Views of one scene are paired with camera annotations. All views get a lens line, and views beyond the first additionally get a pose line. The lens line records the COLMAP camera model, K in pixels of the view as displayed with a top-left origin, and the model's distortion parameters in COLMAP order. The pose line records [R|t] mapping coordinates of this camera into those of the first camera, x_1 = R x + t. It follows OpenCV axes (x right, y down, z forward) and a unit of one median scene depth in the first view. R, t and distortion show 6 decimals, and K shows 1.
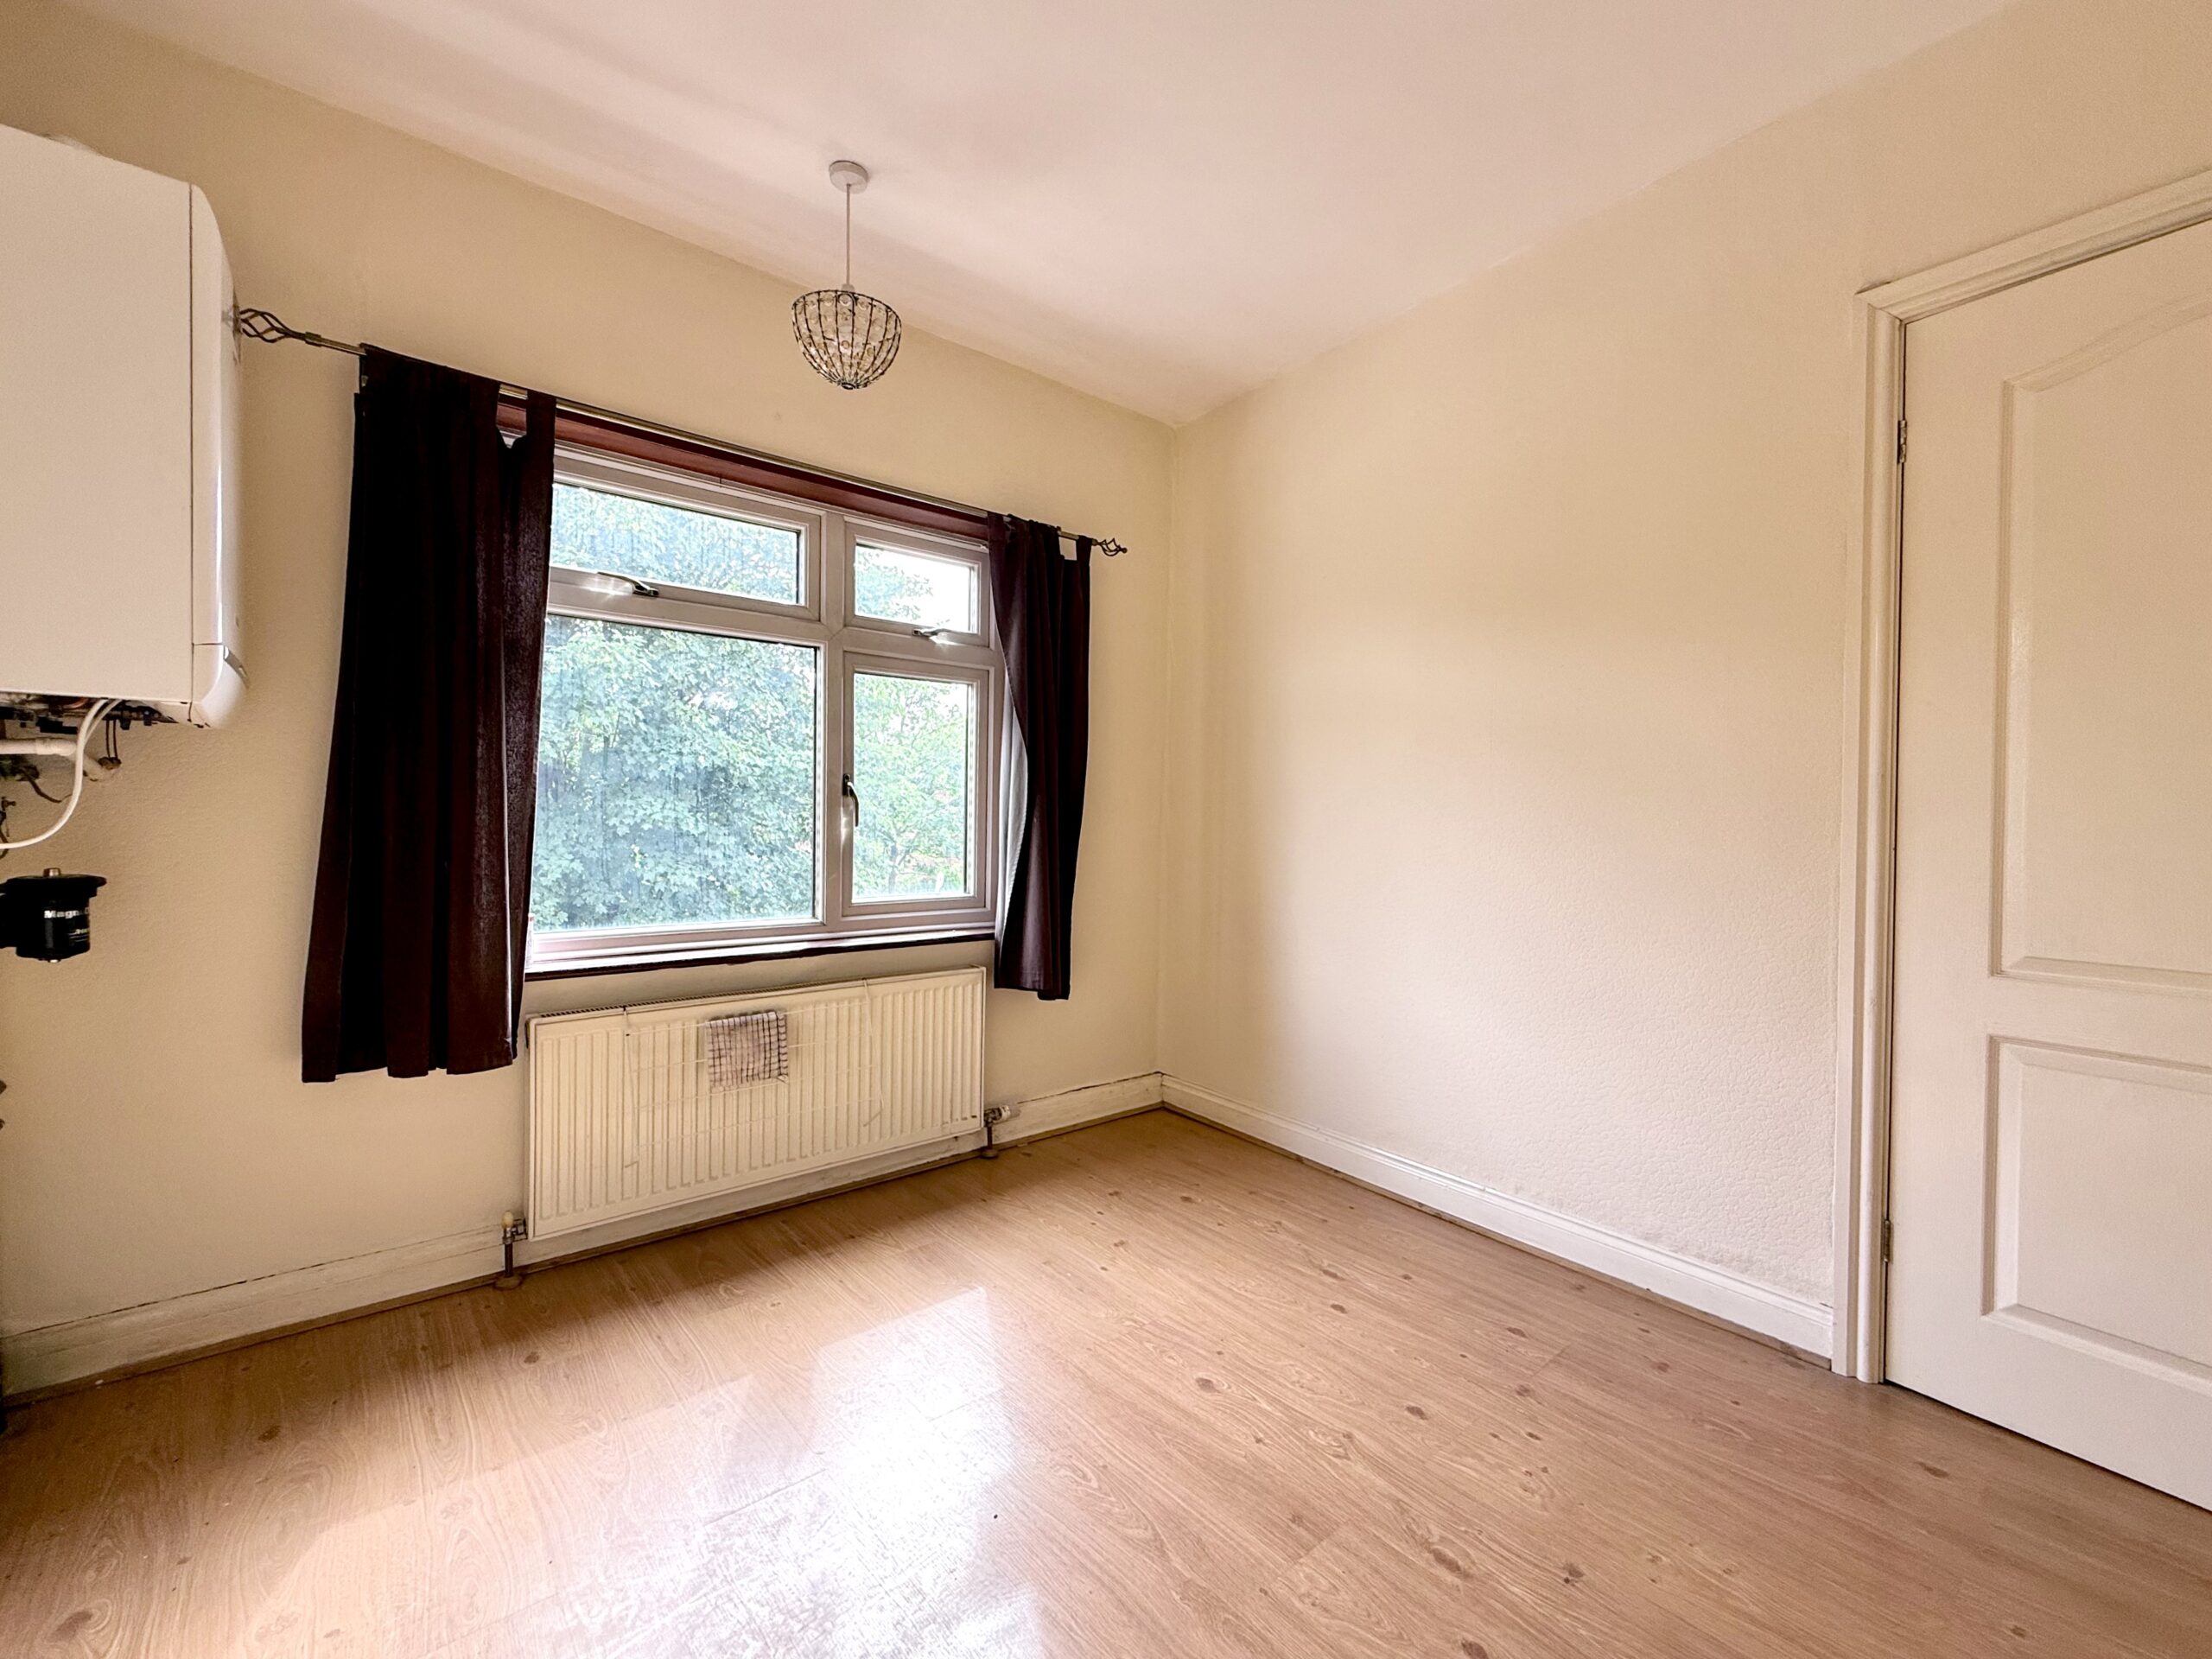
lens RADIAL K [[889.6, 0, 1099.9], [0, 889.6, 831.2], [0, 0, 1]] dist [-0.000343, 0.000464]
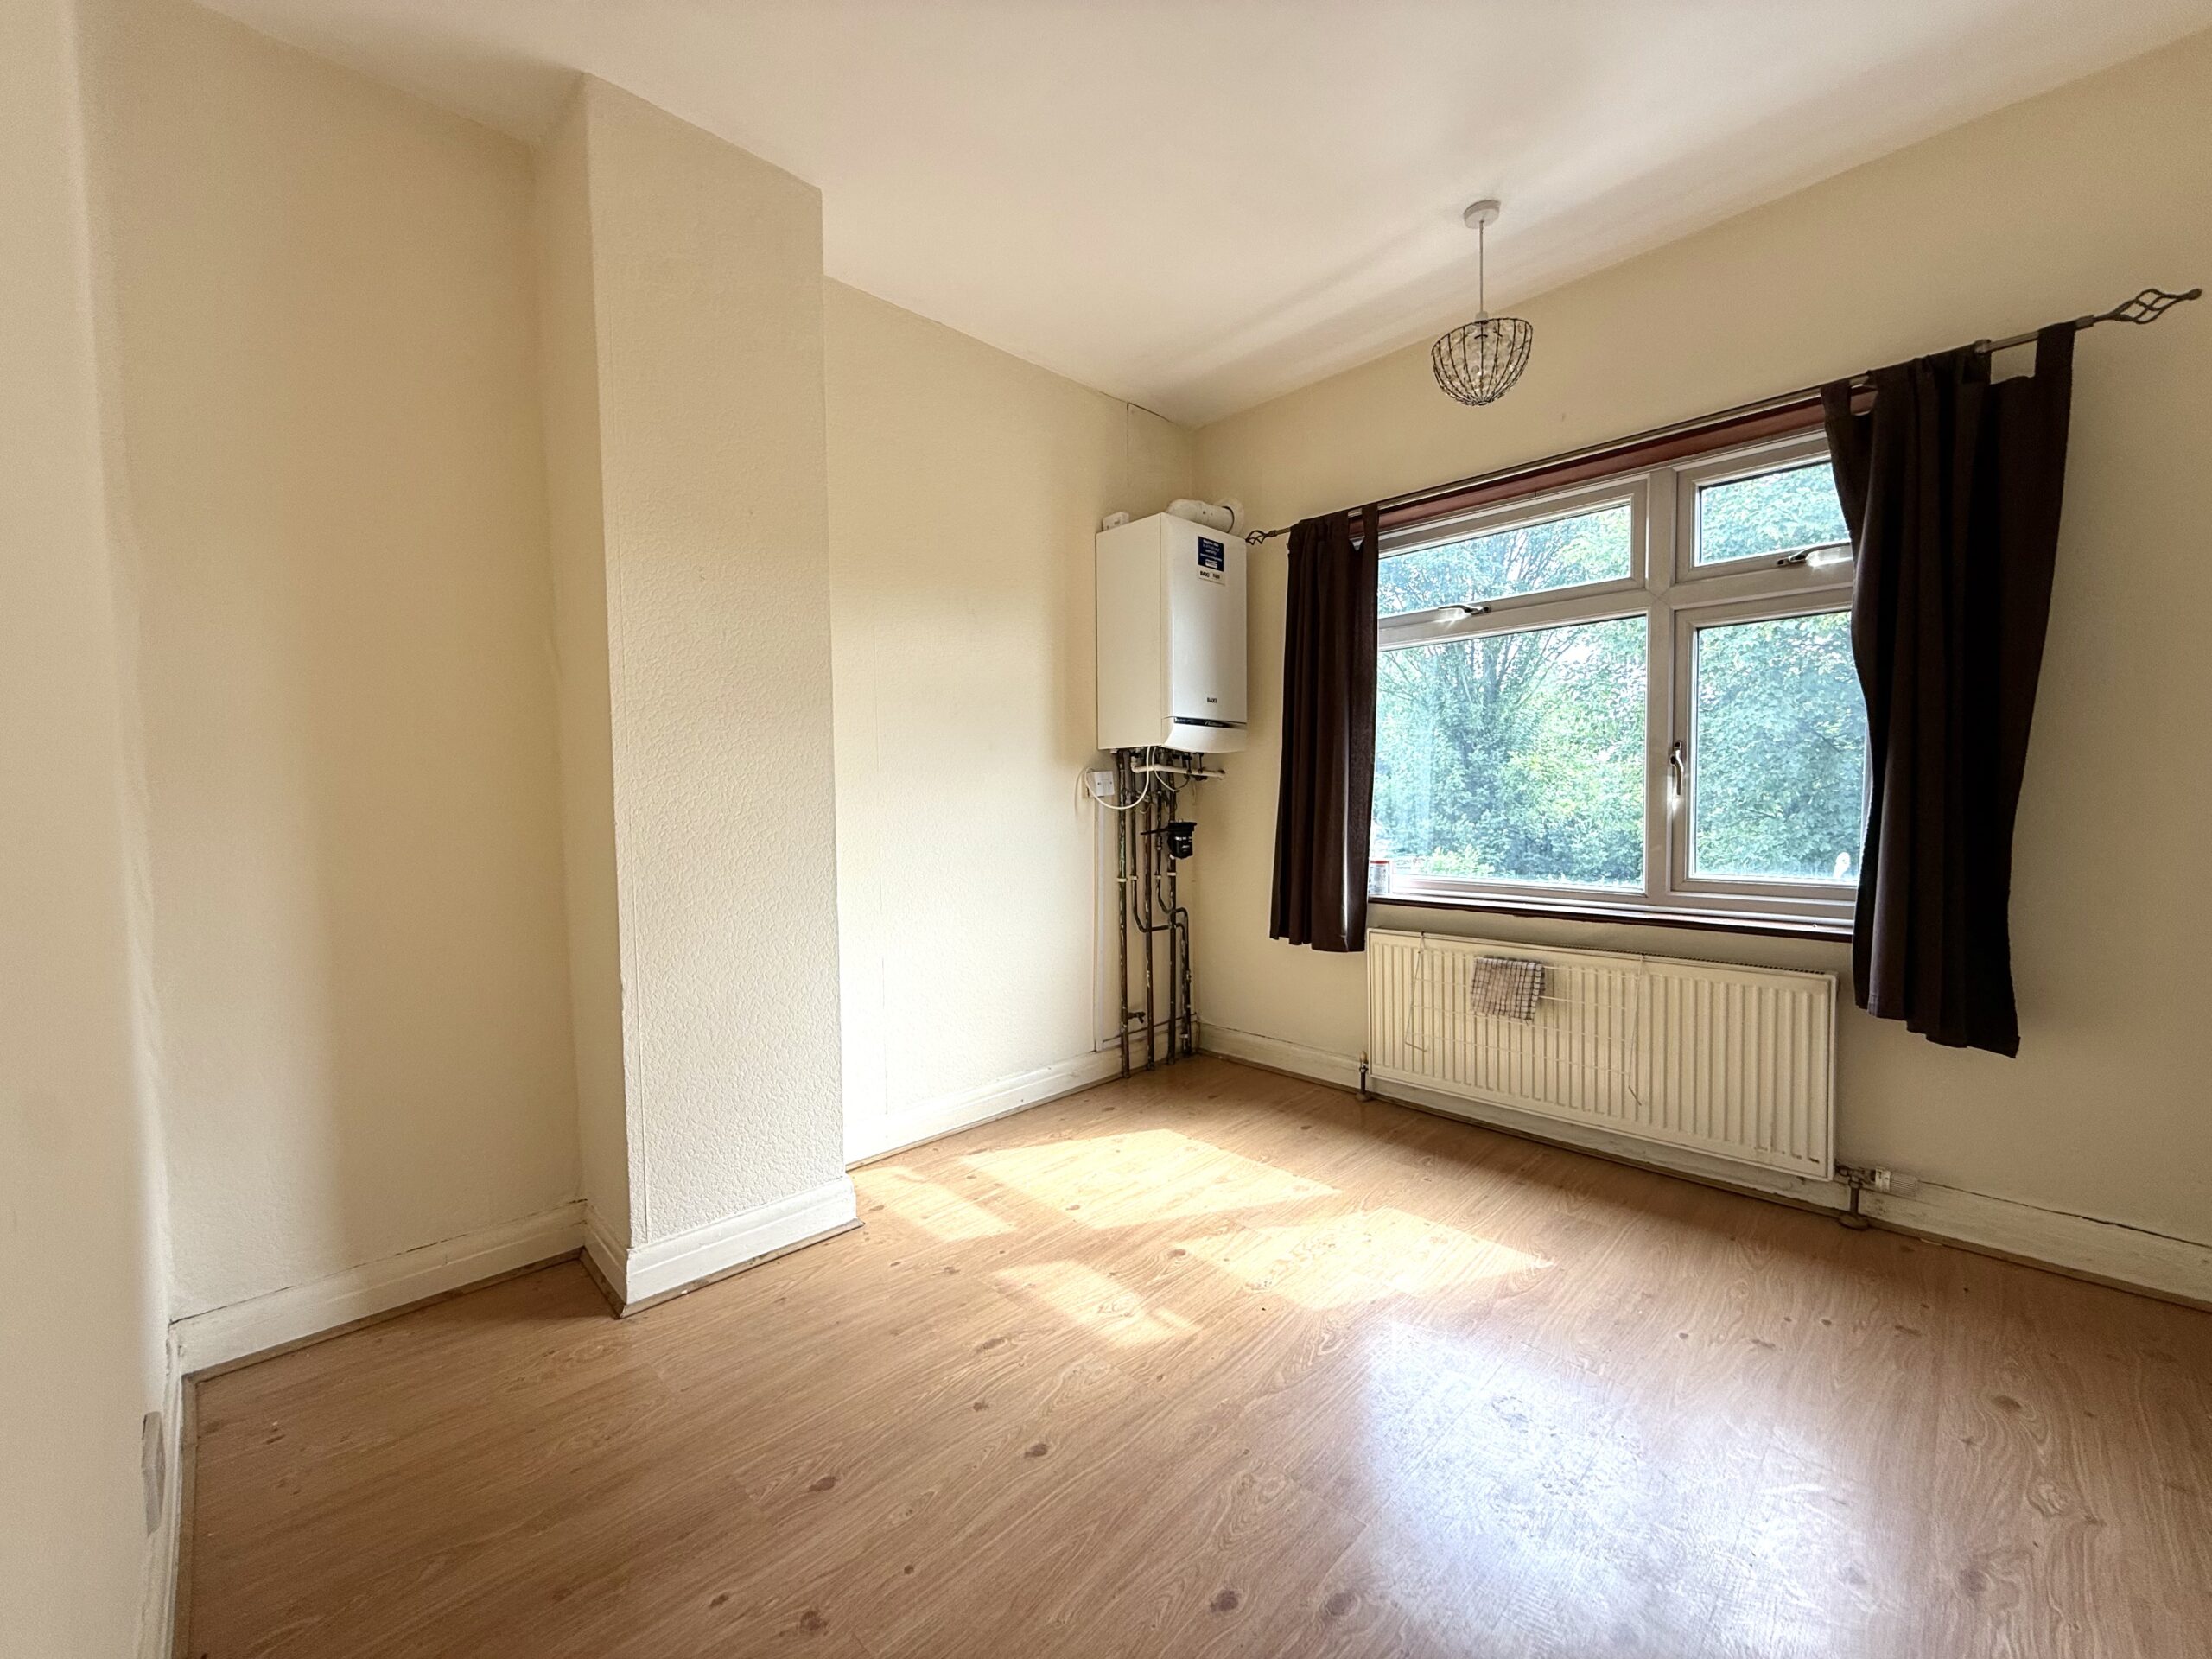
lens RADIAL K [[889.6, 0, 1155.0], [0, 889.6, 822.9], [0, 0, 1]] dist [-0.000343, 0.000464]
pose [[0.138173, 0.018710, -0.990231, 0.675603], [-0.000059, 0.999822, 0.018883, 0.006483], [0.990408, -0.002551, 0.138149, 0.375859]]
